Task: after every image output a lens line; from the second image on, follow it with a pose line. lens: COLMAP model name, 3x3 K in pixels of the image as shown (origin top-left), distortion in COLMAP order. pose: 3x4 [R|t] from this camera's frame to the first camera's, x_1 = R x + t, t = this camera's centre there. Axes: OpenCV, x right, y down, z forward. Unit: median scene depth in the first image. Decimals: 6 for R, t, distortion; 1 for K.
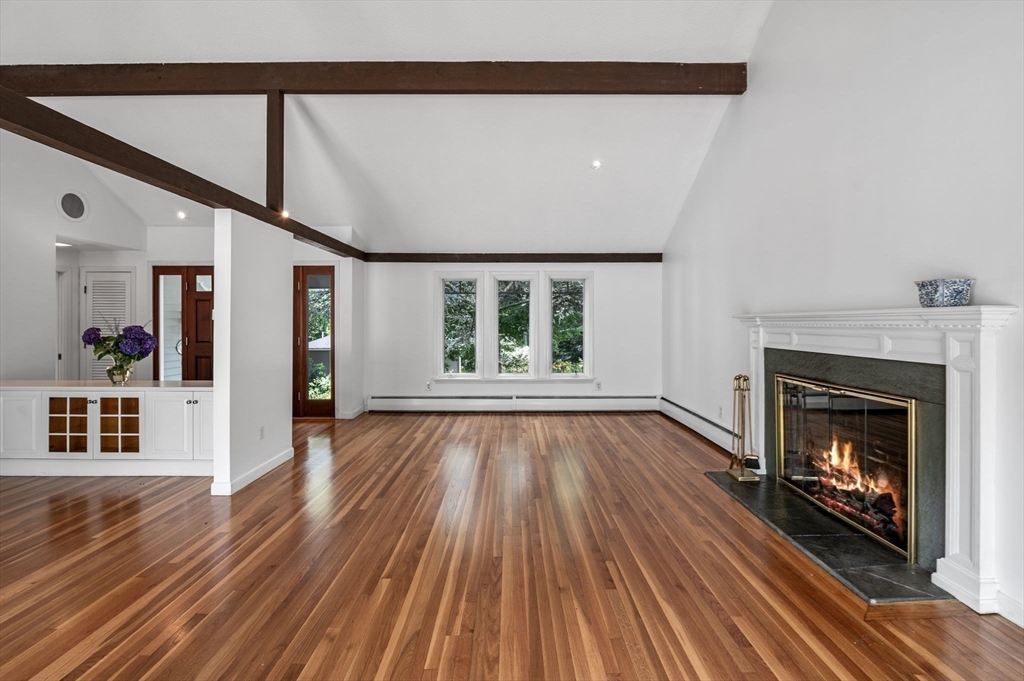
lens RADIAL K [[463.8, 0, 508.9], [0, 463.8, 322.4], [0, 0, 1]] dist [0.001511, -0.000007]
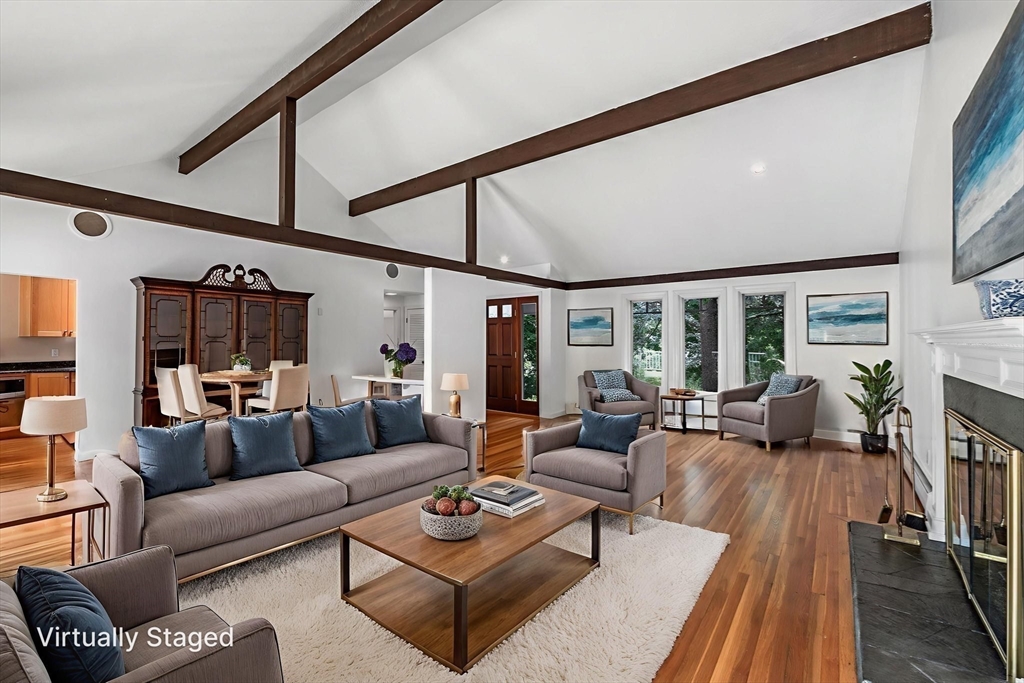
lens RADIAL K [[434.3, 0, 495.8], [0, 434.3, 334.9], [0, 0, 1]] dist [-0.001066, -0.000095]
pose [[0.790635, -0.010121, -0.612205, 0.357865], [0.002642, 0.999910, -0.013118, -0.000770], [0.612283, 0.008754, 0.790590, -0.001690]]
